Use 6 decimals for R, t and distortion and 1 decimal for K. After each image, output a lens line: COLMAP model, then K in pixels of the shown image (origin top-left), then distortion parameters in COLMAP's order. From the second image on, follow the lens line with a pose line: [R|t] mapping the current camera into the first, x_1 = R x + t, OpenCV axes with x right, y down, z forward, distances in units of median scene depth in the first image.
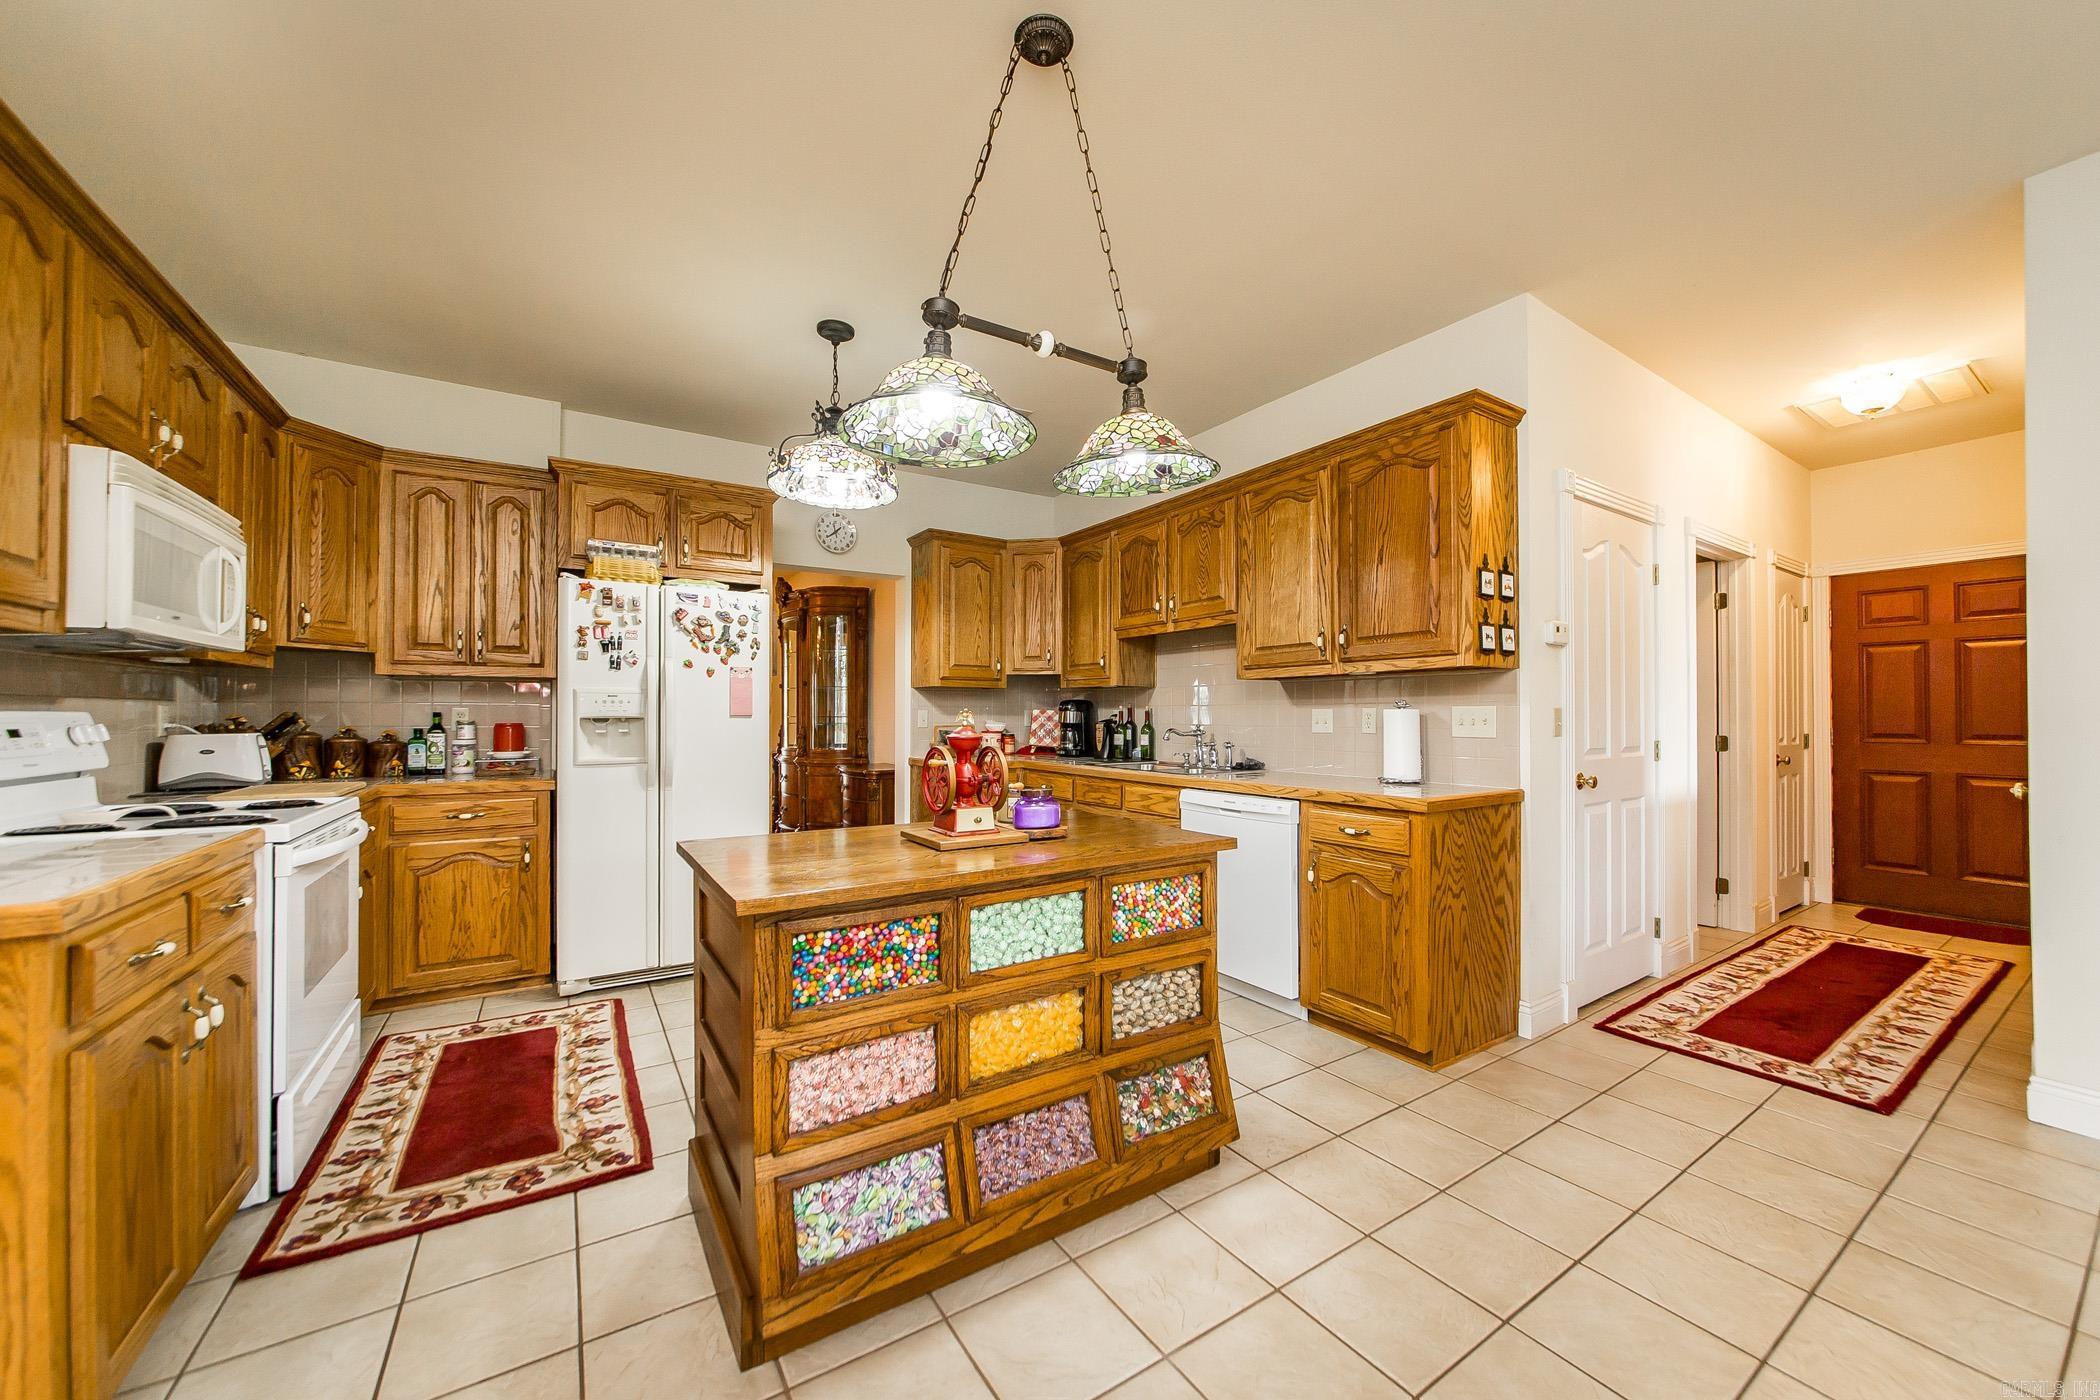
lens RADIAL K [[757.4, 0, 1050.6], [0, 757.4, 708.4], [0, 0, 1]] dist [-0.007624, -0.000432]
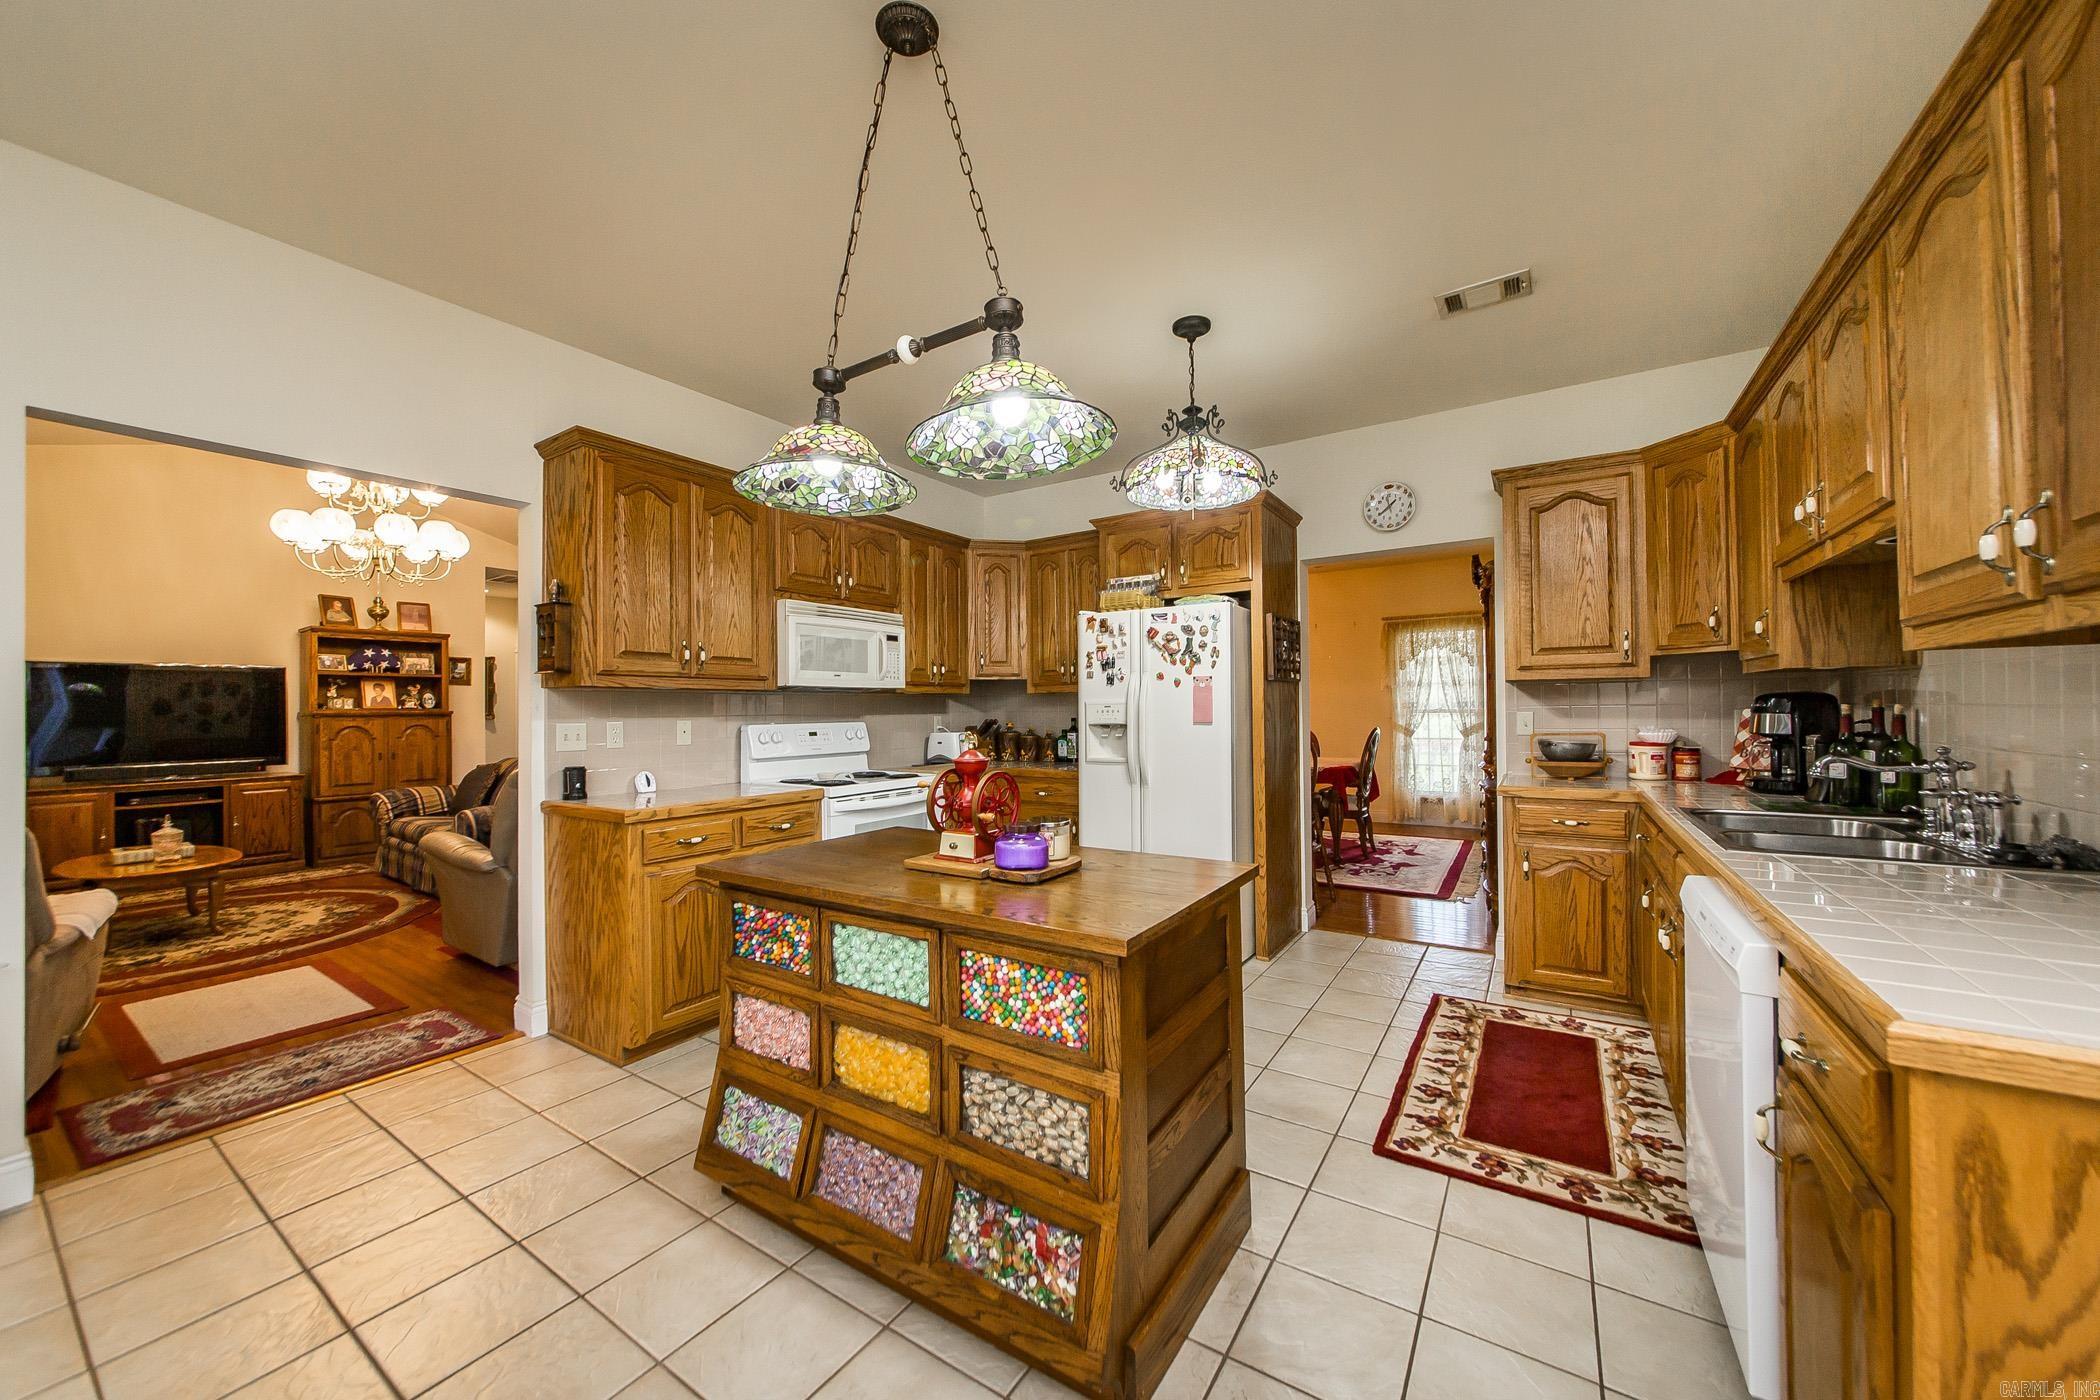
lens RADIAL K [[757.4, 0, 1053.2], [0, 757.4, 704.5], [0, 0, 1]] dist [-0.007624, -0.000432]
pose [[0.410346, -0.010474, -0.911870, 0.504757], [0.020148, 0.999794, -0.002417, -0.018750], [0.911707, -0.017381, 0.410473, 0.423335]]
